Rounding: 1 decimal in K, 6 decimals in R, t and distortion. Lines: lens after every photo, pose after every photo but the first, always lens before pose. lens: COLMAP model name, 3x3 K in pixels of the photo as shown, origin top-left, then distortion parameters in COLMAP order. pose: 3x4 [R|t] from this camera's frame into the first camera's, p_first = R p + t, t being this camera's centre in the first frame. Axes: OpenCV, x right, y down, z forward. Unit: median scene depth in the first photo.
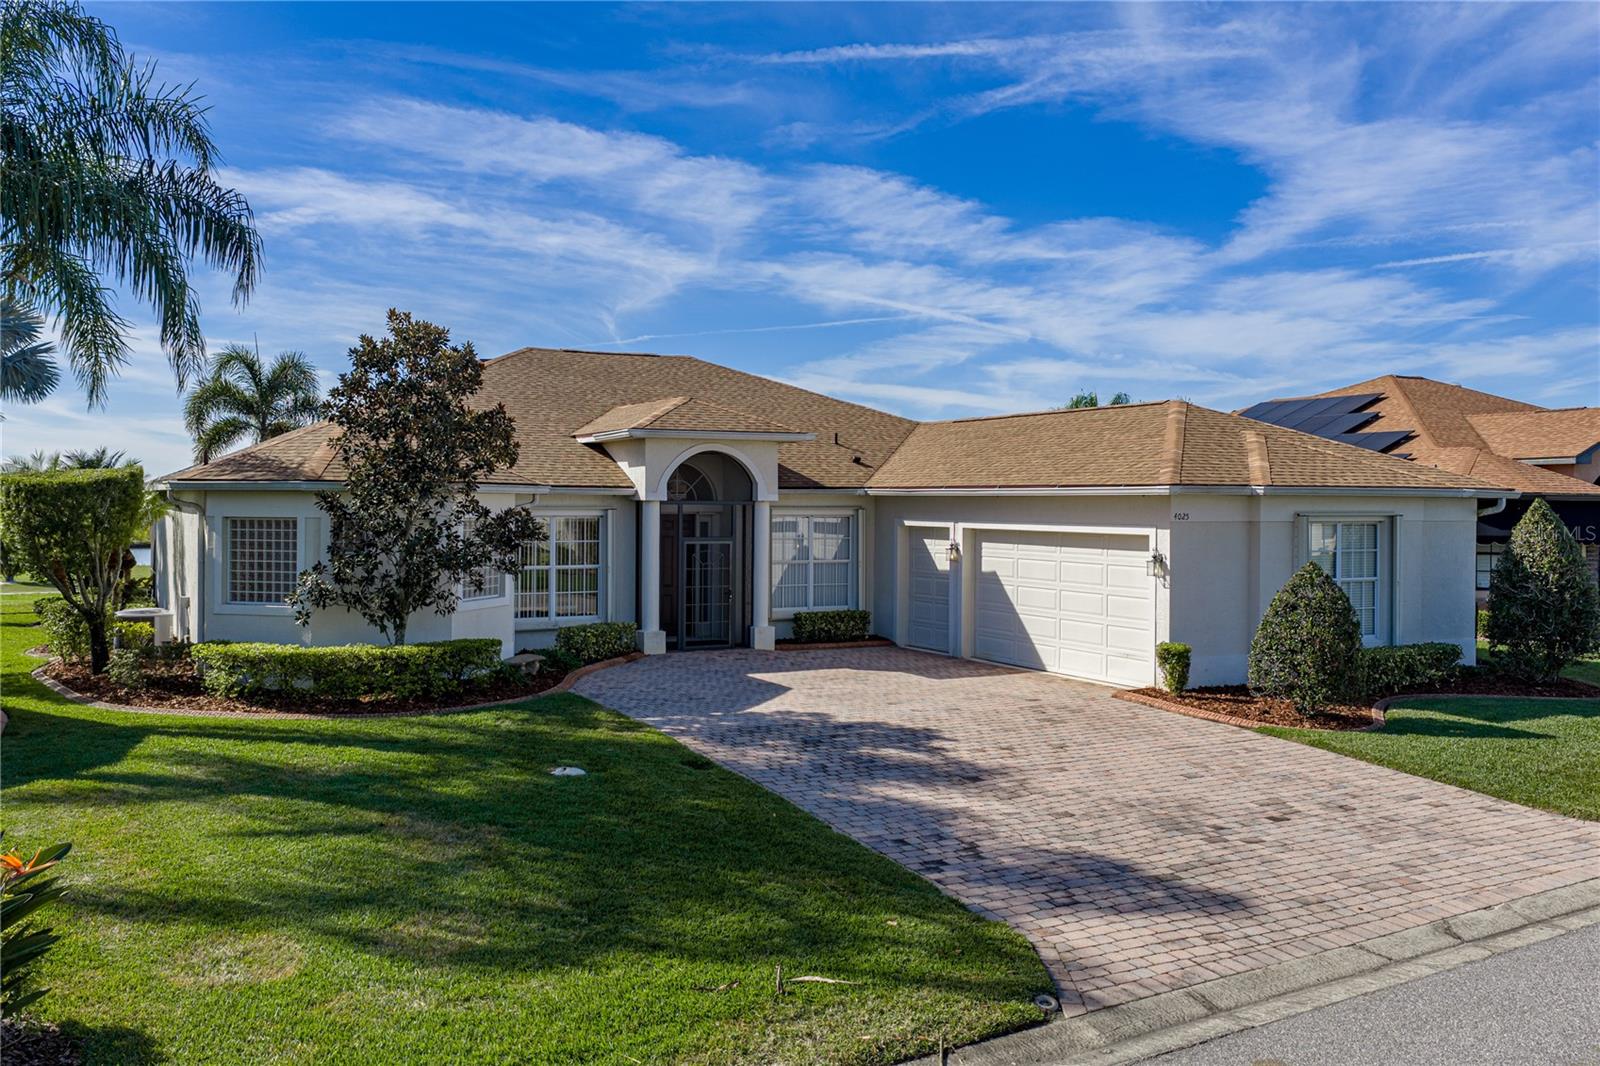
lens RADIAL K [[1327.5, 0, 771.5], [0, 1327.5, 504.0], [0, 0, 1]] dist [0.015644, -0.023656]
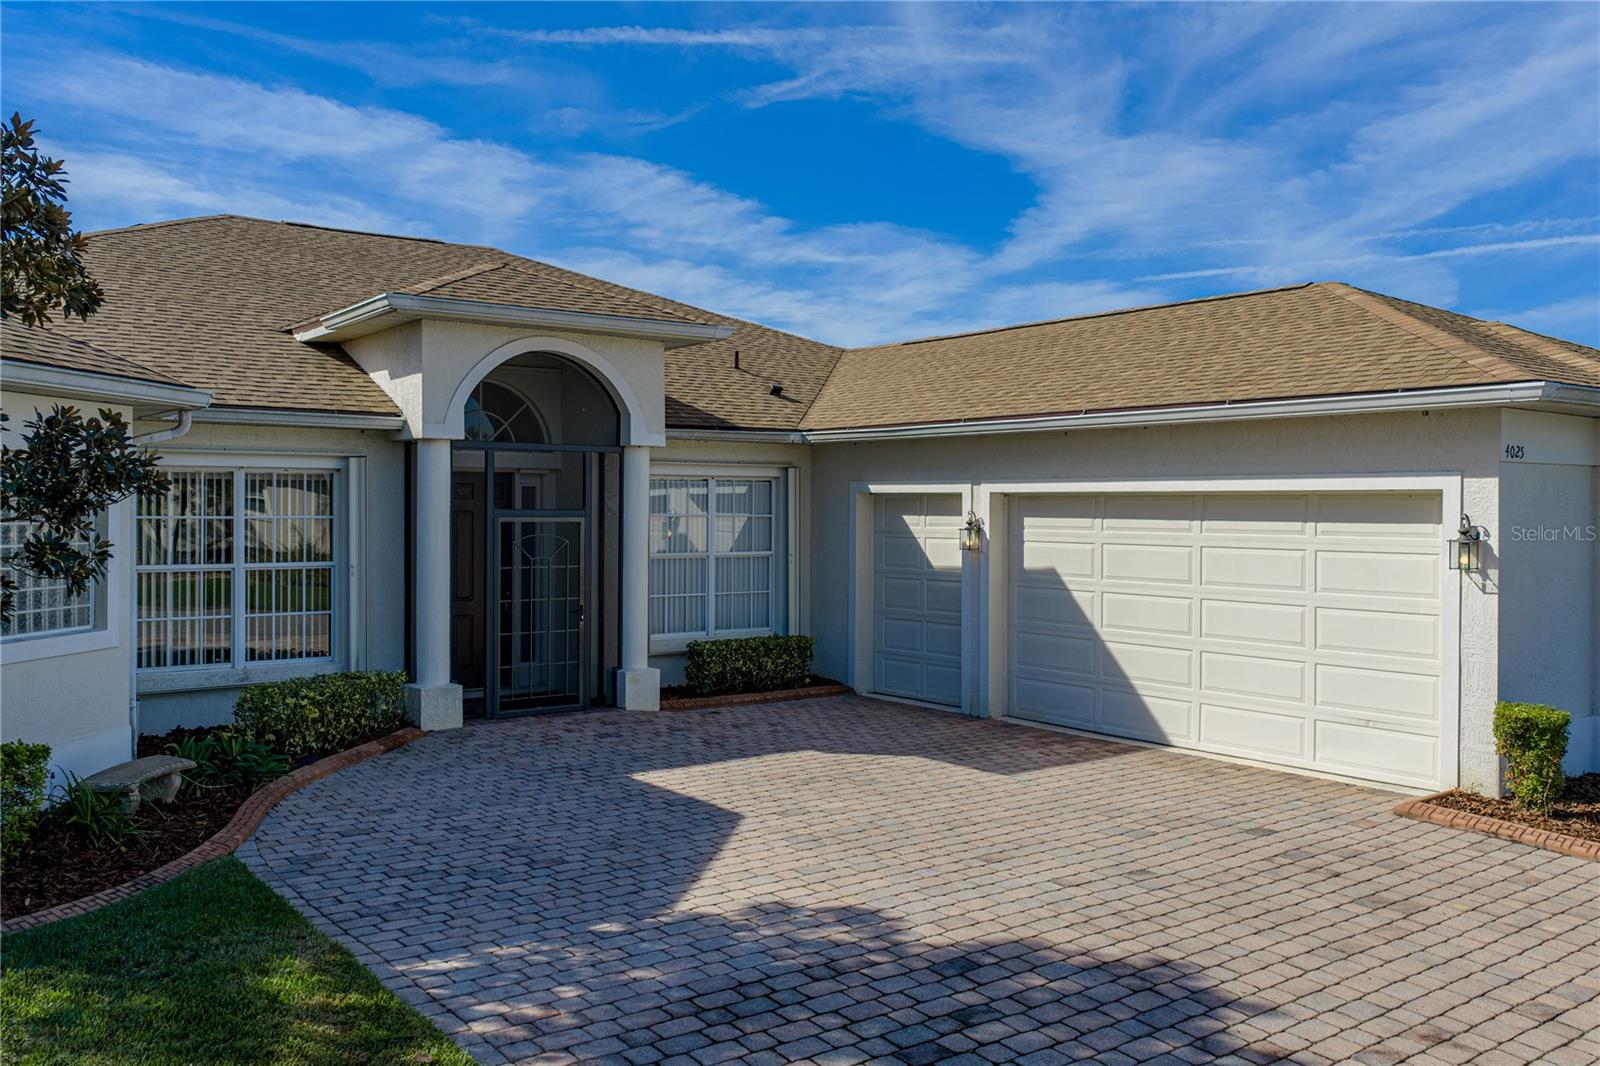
lens RADIAL K [[1327.5, 0, 776.1], [0, 1327.5, 567.6], [0, 0, 1]] dist [0.015644, -0.023656]
pose [[0.984922, -0.008111, 0.172811, -0.046786], [0.000452, 0.999017, 0.044317, 0.024911], [-0.173000, -0.043570, 0.983958, 0.446059]]
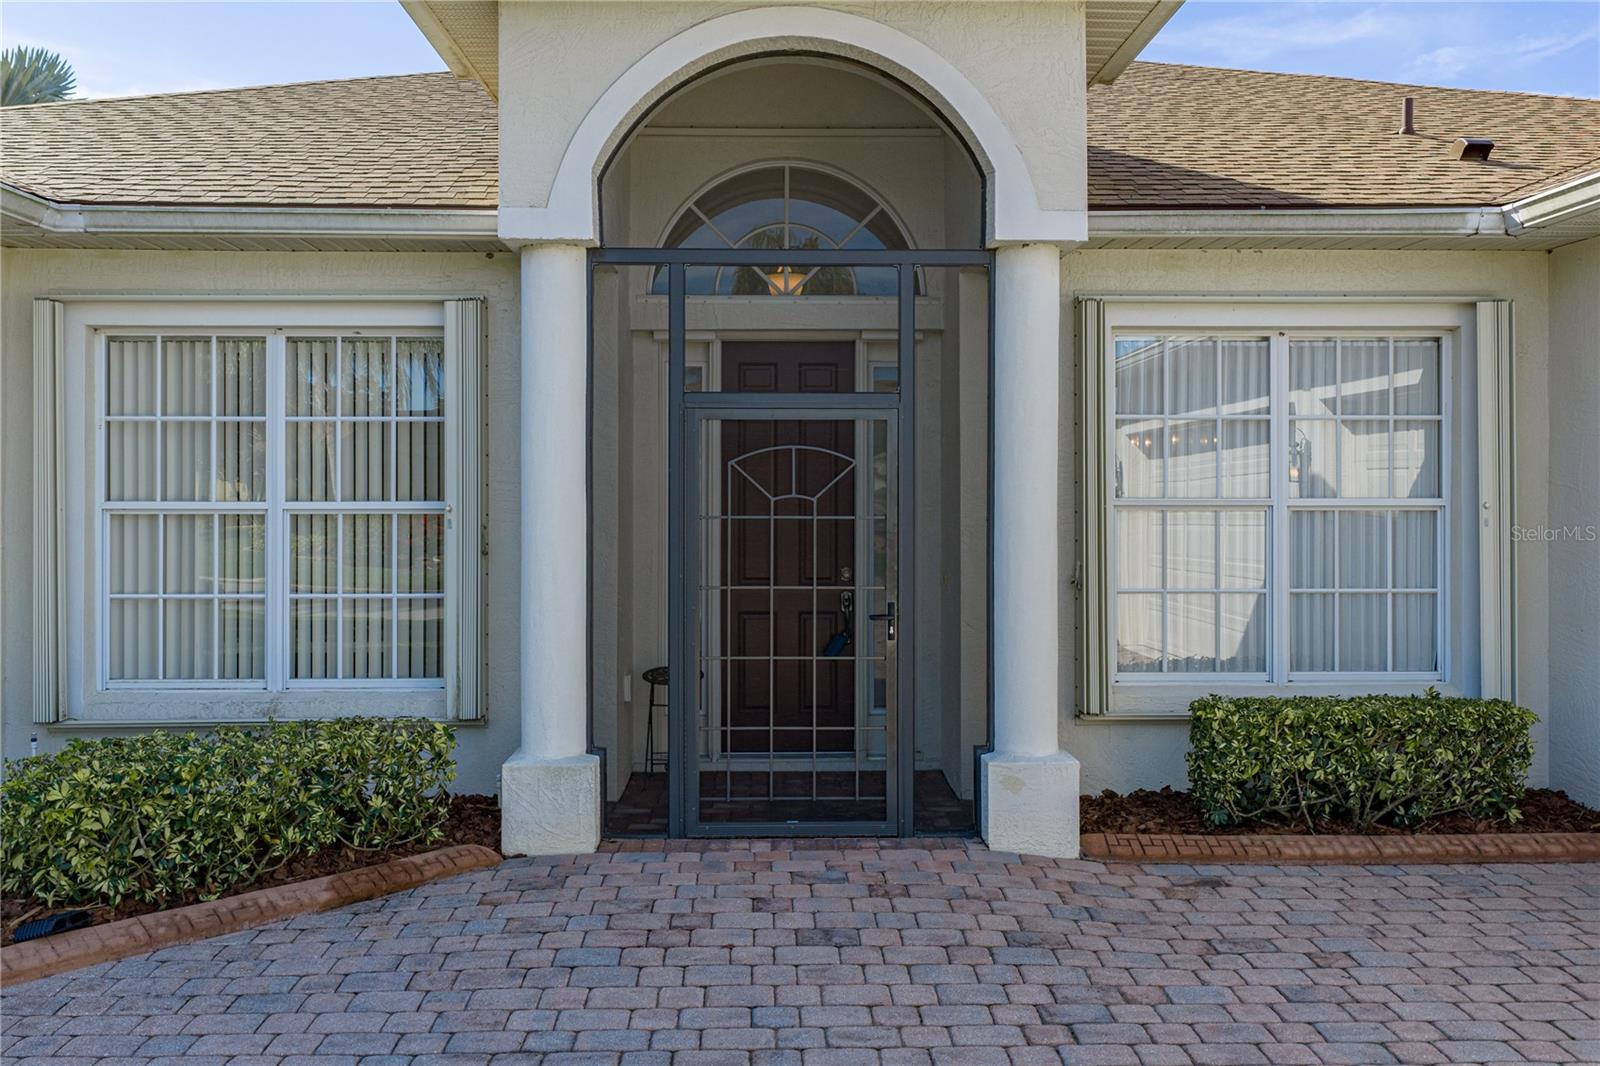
lens RADIAL K [[1327.5, 0, 791.8], [0, 1327.5, 485.5], [0, 0, 1]] dist [0.015644, -0.023656]
pose [[0.905026, -0.004966, -0.425326, 0.060182], [0.003299, 0.999984, -0.004656, 0.044275], [0.425342, 0.002810, 0.905028, 0.773463]]
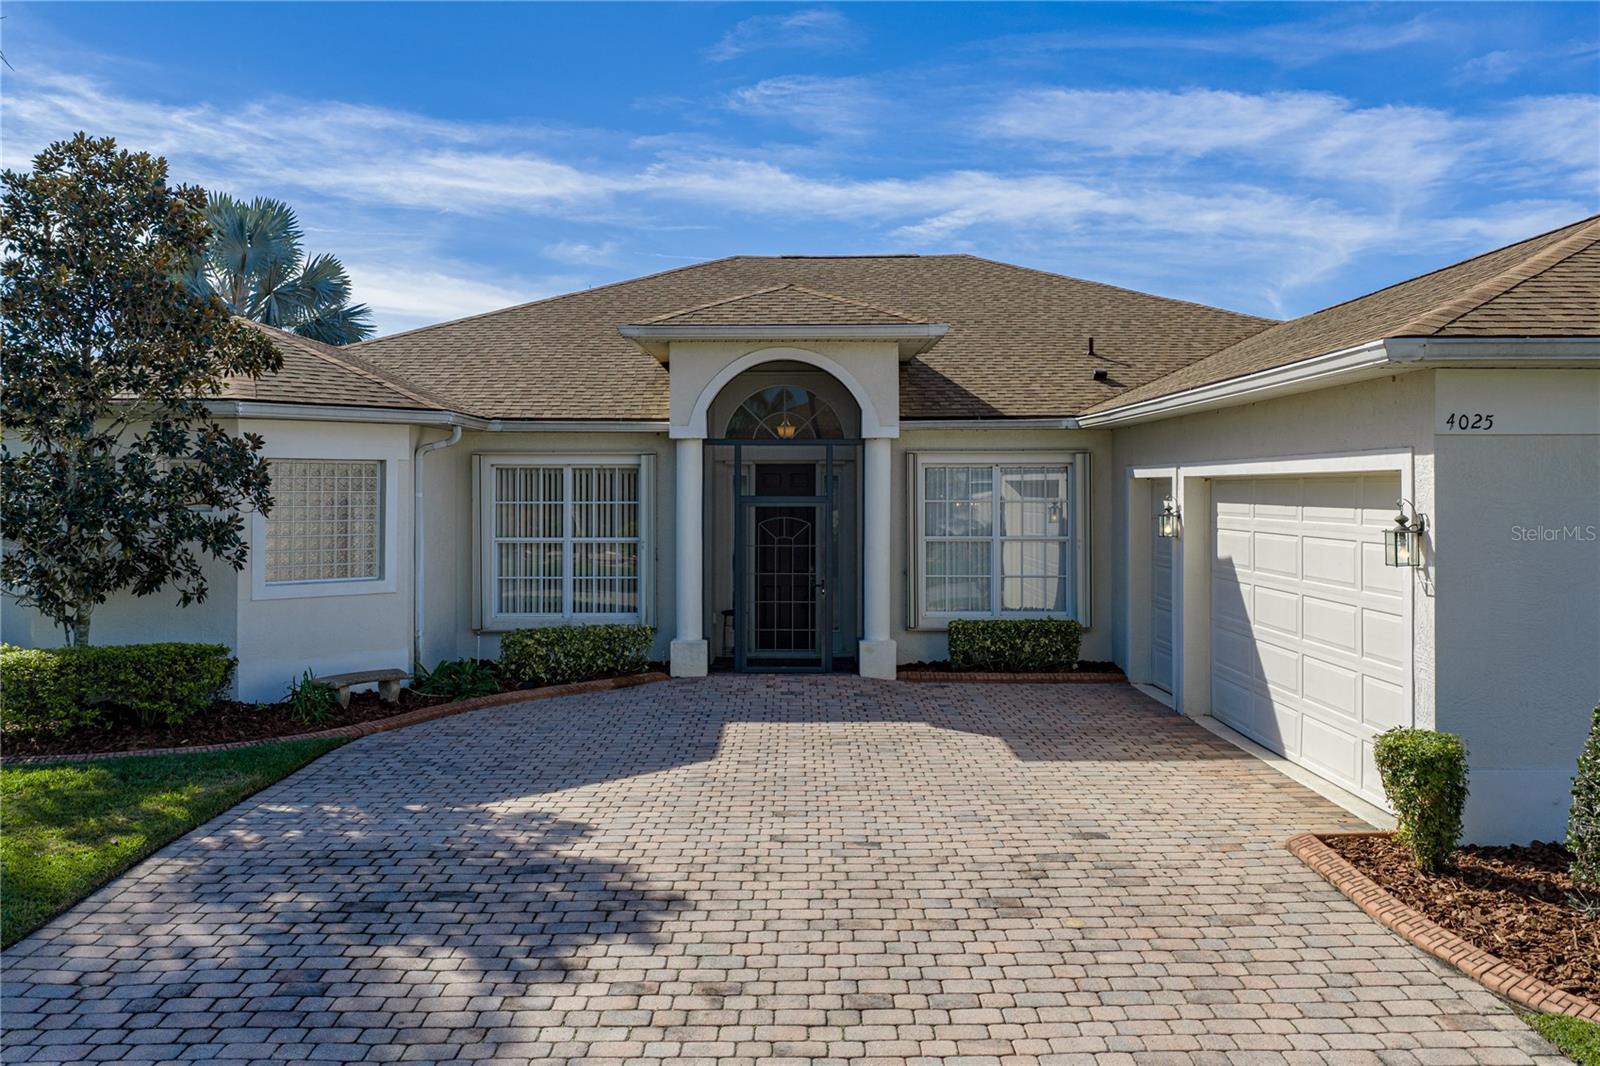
lens RADIAL K [[1327.5, 0, 800.3], [0, 1327.5, 503.8], [0, 0, 1]] dist [0.015644, -0.023656]
pose [[0.891265, -0.001251, -0.453482, 0.248973], [0.004309, 0.999974, 0.005710, 0.025213], [0.453463, -0.007043, 0.891247, 0.437918]]
